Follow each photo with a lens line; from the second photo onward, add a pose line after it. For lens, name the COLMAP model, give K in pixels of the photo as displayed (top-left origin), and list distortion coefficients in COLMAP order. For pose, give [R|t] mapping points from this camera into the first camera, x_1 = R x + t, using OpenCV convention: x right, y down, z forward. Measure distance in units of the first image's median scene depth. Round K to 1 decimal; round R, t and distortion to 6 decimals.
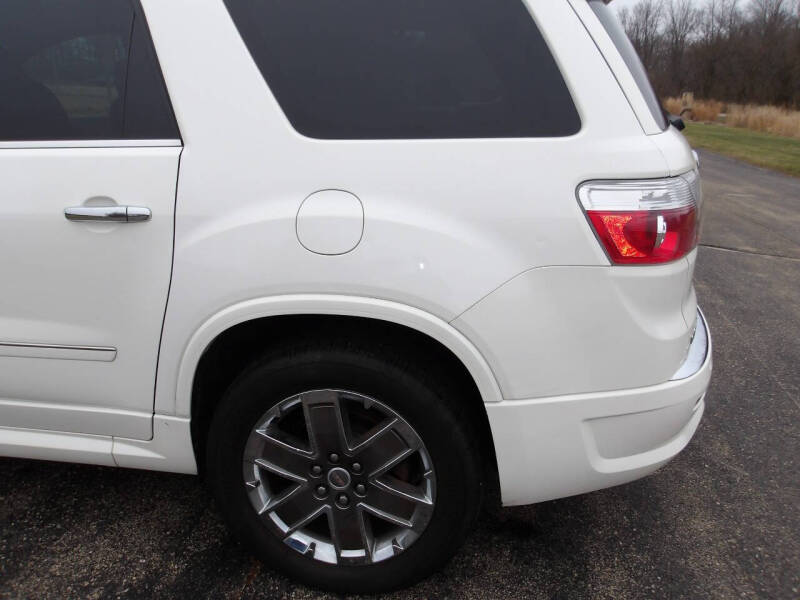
lens RADIAL K [[667.2, 0, 400.0], [0, 667.2, 300.0], [0, 0, 1]] dist [0.000933, 0.012010]
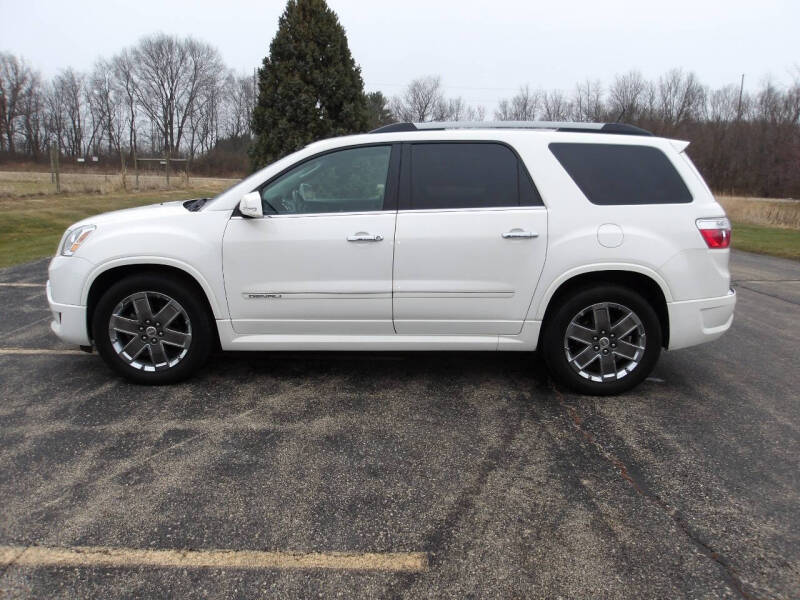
lens RADIAL K [[667.2, 0, 400.0], [0, 667.2, 300.0], [0, 0, 1]] dist [0.000933, 0.012010]
pose [[0.986533, -0.035663, 0.159627, -1.256733], [0.053605, 0.992535, -0.109547, 0.355387], [-0.154529, 0.116628, 0.981080, -1.336976]]
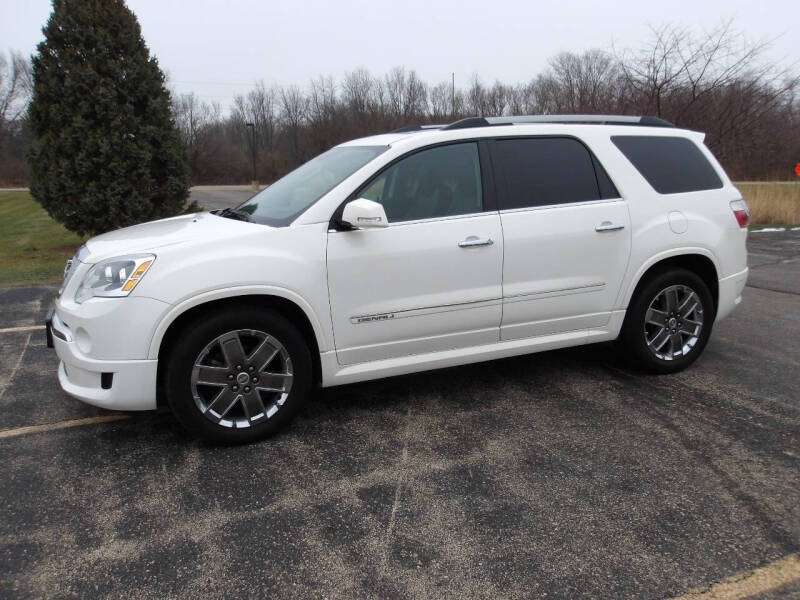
lens RADIAL K [[667.2, 0, 400.0], [0, 667.2, 300.0], [0, 0, 1]] dist [0.000933, 0.012010]
pose [[0.845844, -0.142144, 0.514143, -2.392678], [0.197773, 0.978716, -0.054782, 0.118836], [-0.495413, 0.148021, 0.855953, -0.726076]]
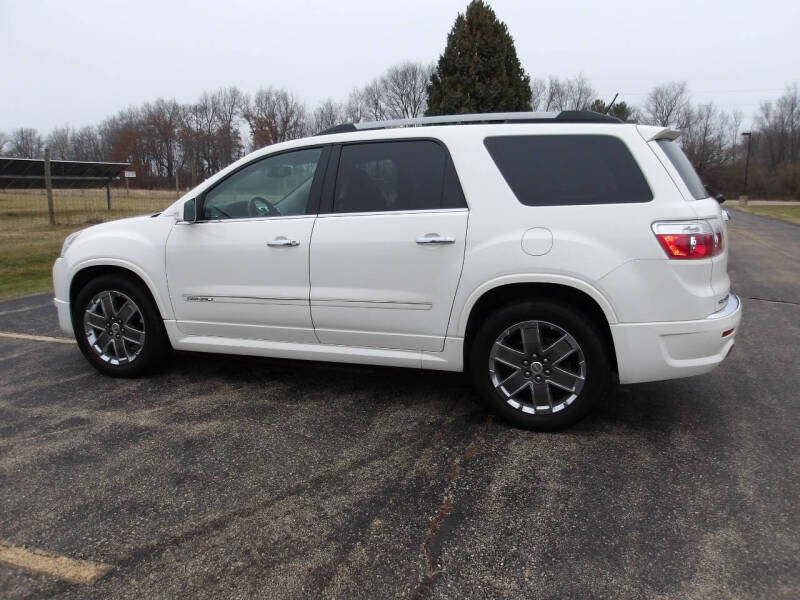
lens RADIAL K [[665.4, 0, 400.0], [0, 665.4, 300.0], [0, 0, 1]] dist [-0.002994, 0.008289]
pose [[0.980761, 0.004381, -0.195164, -0.109477], [-0.031649, 0.990090, -0.136821, 0.370520], [0.192631, 0.140365, 0.971180, -1.149104]]
